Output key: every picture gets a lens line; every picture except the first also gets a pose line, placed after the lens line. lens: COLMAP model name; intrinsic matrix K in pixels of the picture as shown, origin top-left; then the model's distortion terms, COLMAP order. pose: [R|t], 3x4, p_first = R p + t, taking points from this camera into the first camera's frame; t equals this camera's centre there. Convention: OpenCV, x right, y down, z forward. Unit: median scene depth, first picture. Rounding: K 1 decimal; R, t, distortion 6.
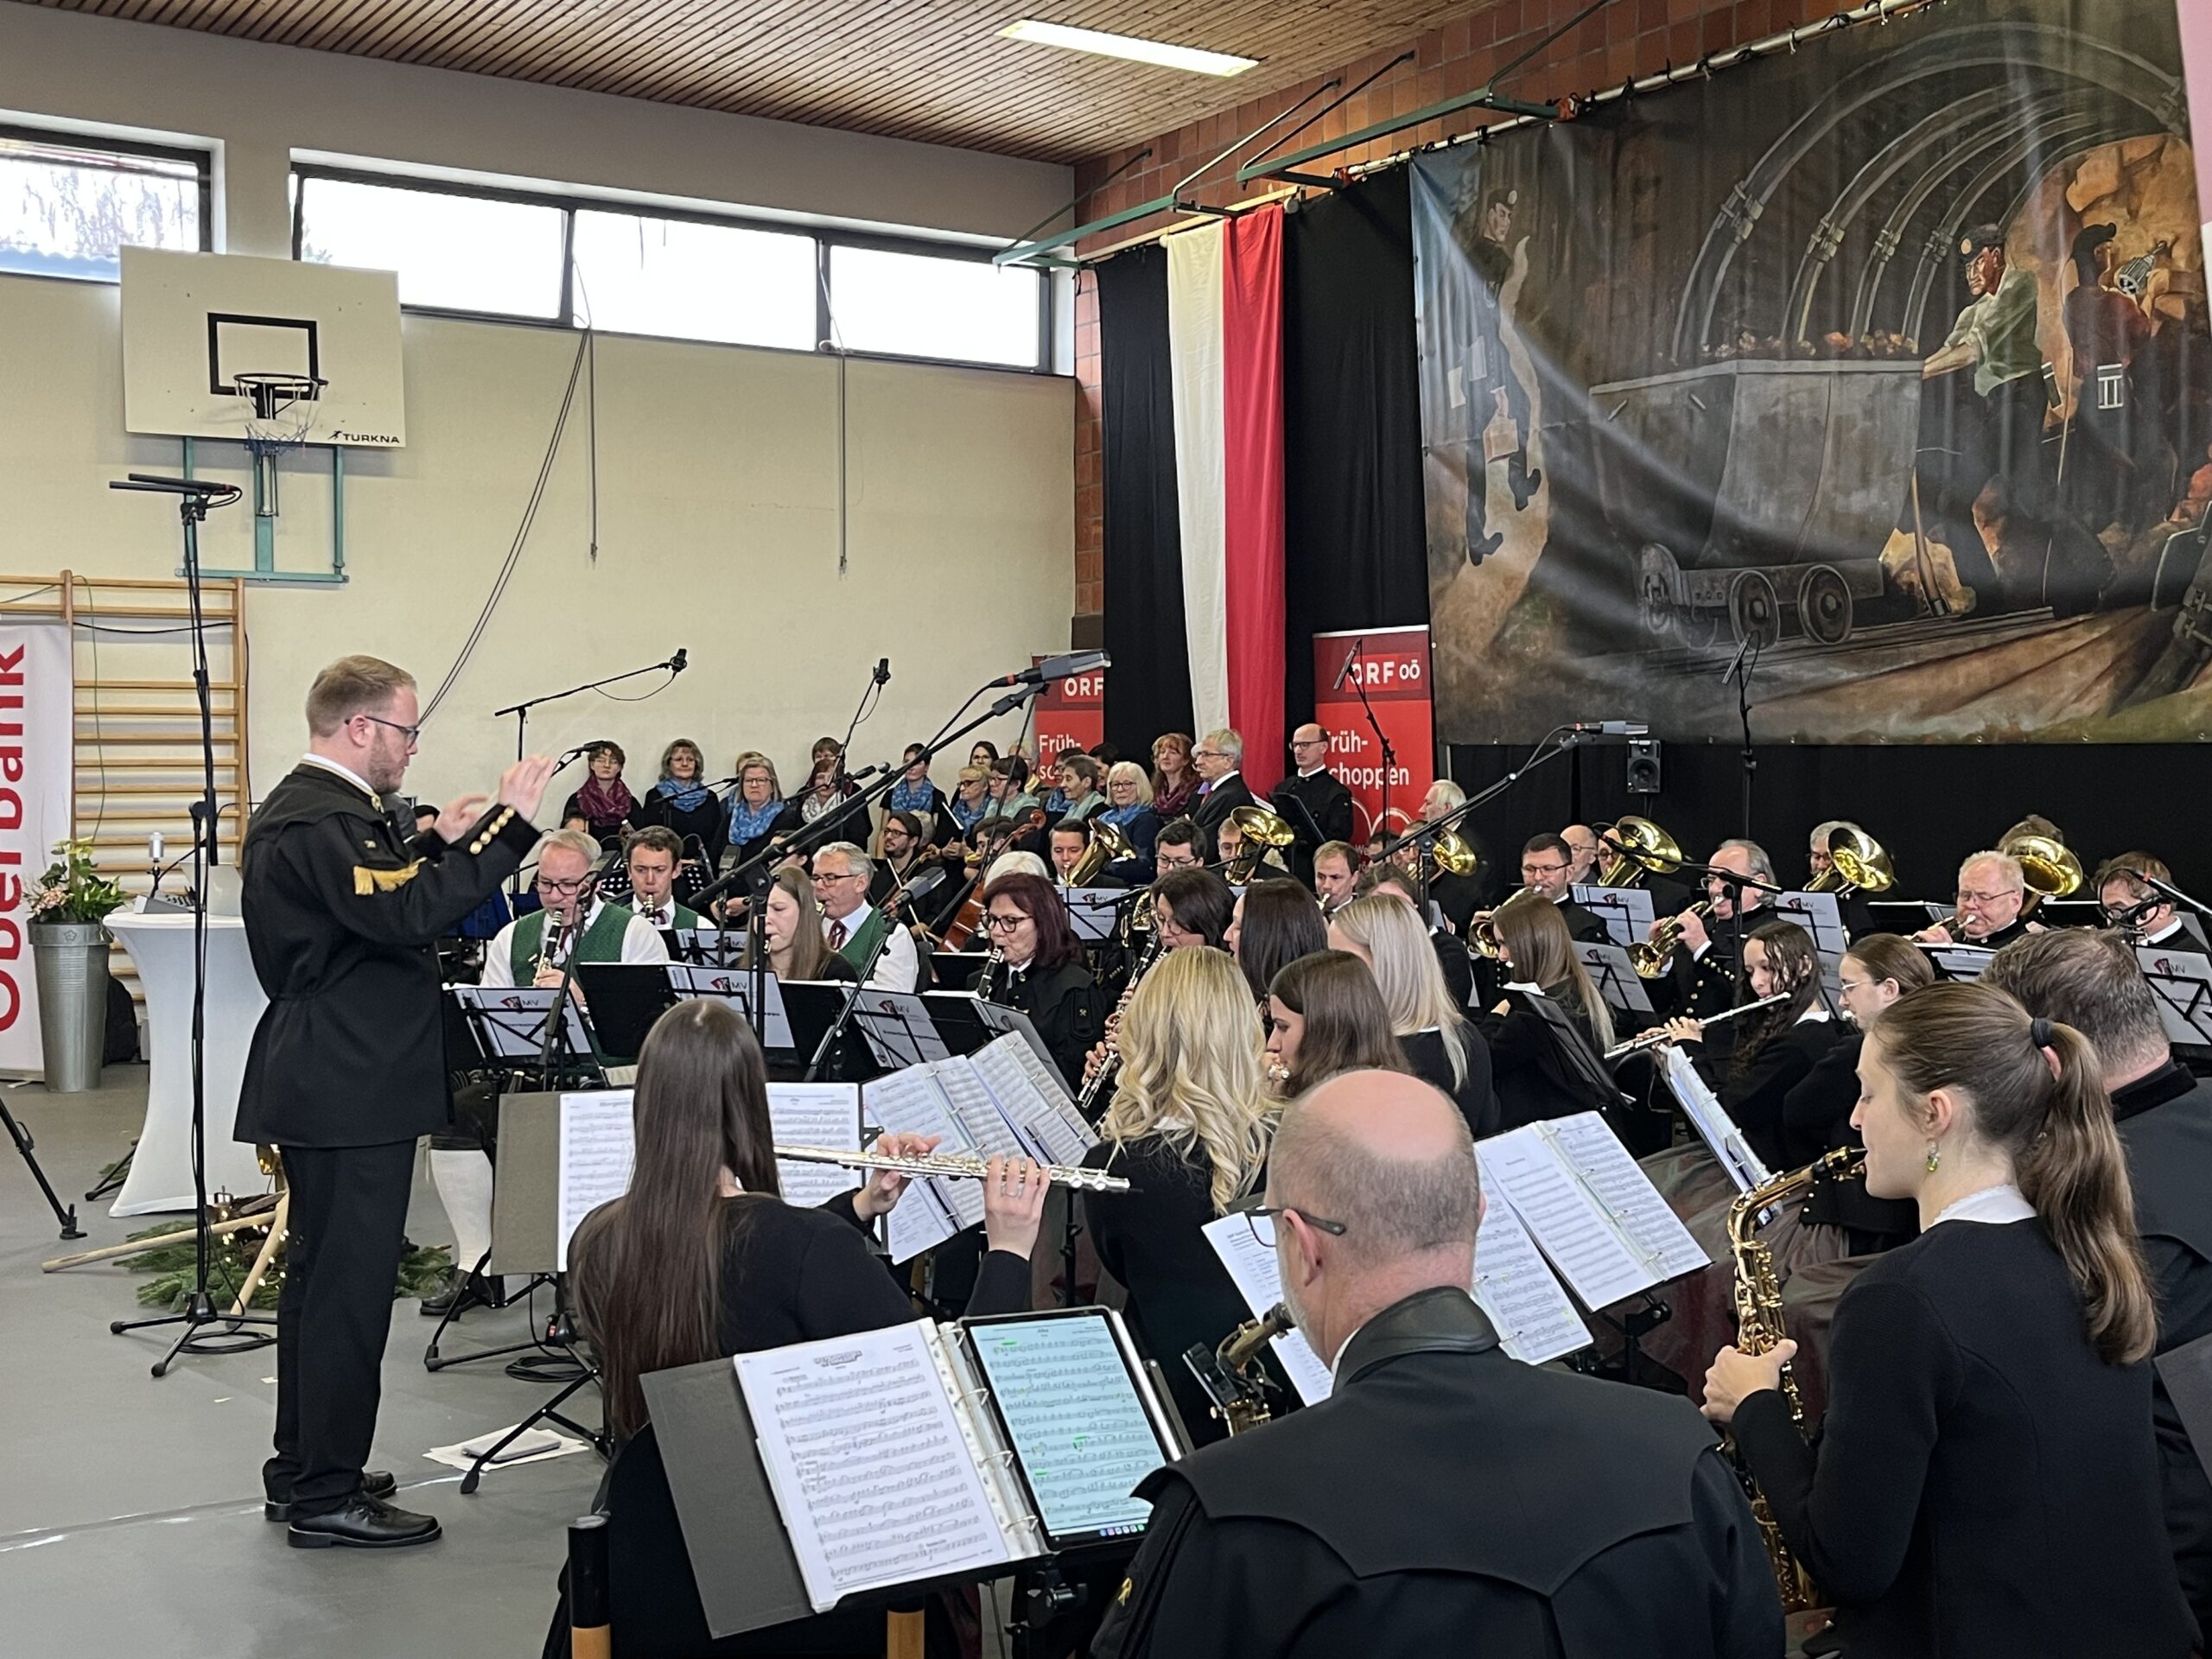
lens RADIAL K [[2531.1, 0, 1100.4], [0, 2531.1, 844.3], [0, 0, 1]] dist [0.033340, -0.035886]
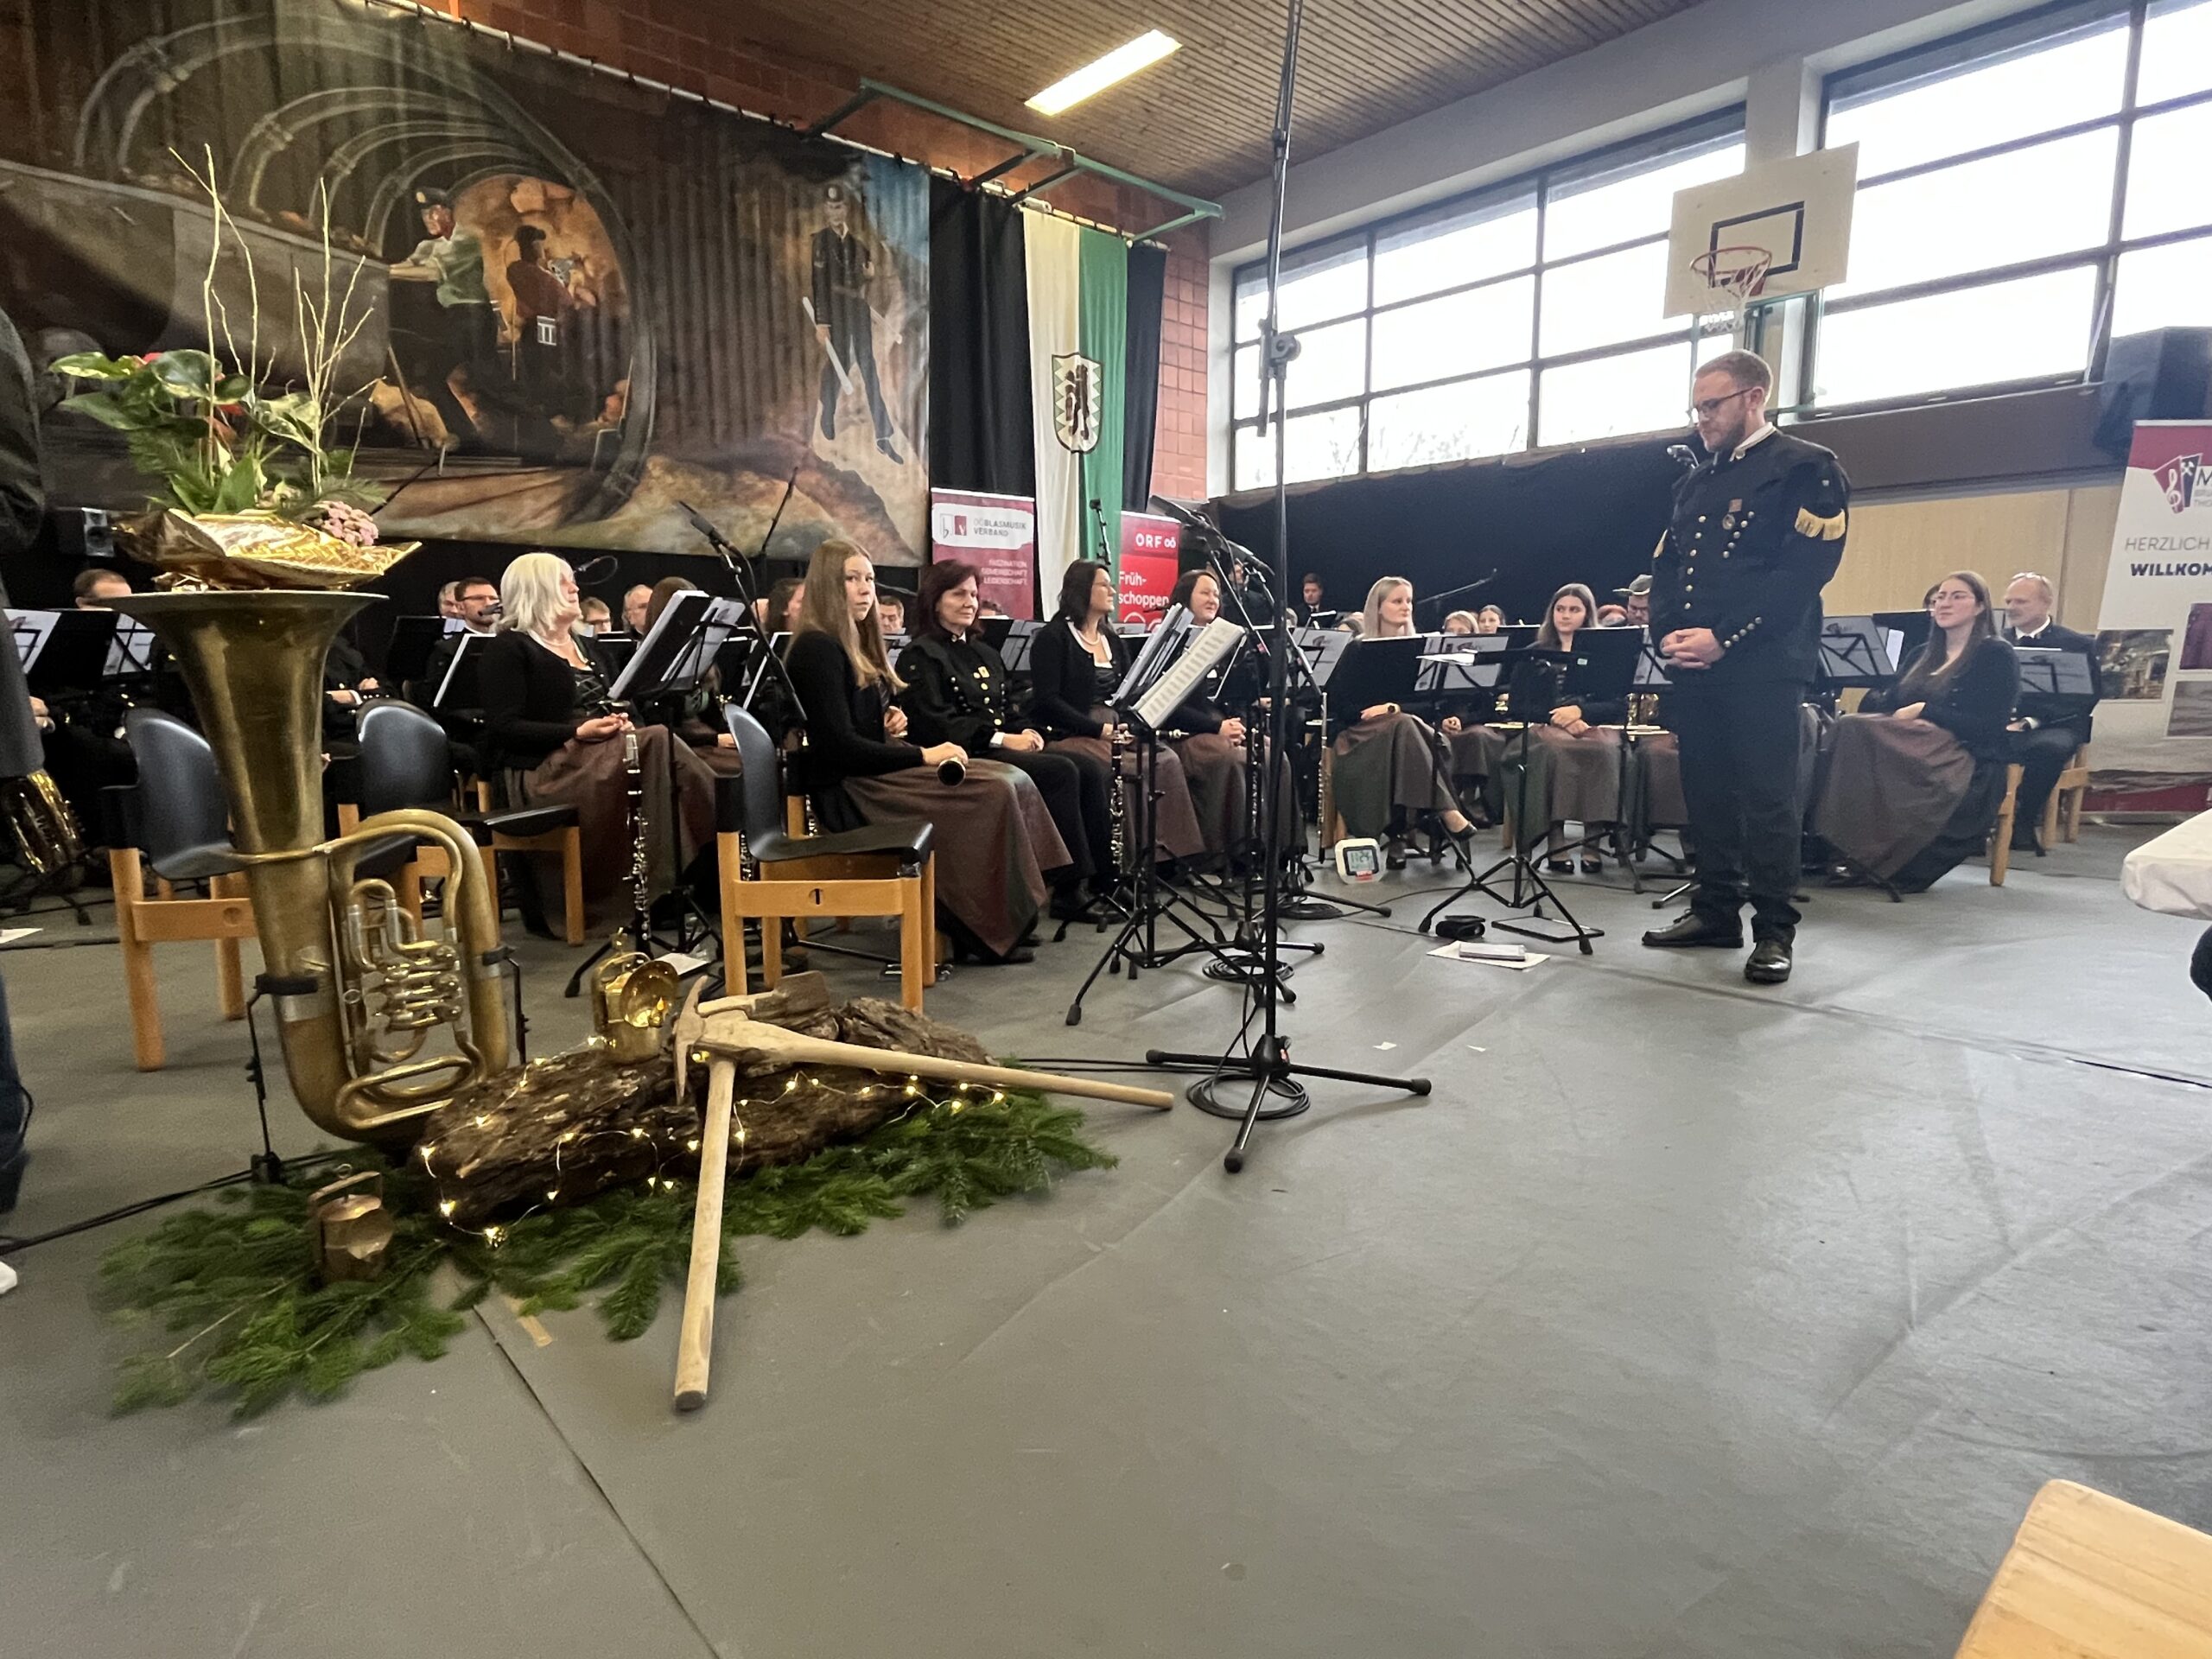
lens RADIAL K [[1194.3, 0, 1091.5], [0, 1194.3, 827.4], [0, 0, 1]] dist [-0.001078, -0.001079]
pose [[-0.171659, -0.129797, 0.976568, -0.446298], [0.033444, 0.989944, 0.137453, 0.045977], [-0.984589, 0.056255, -0.165592, 0.734407]]
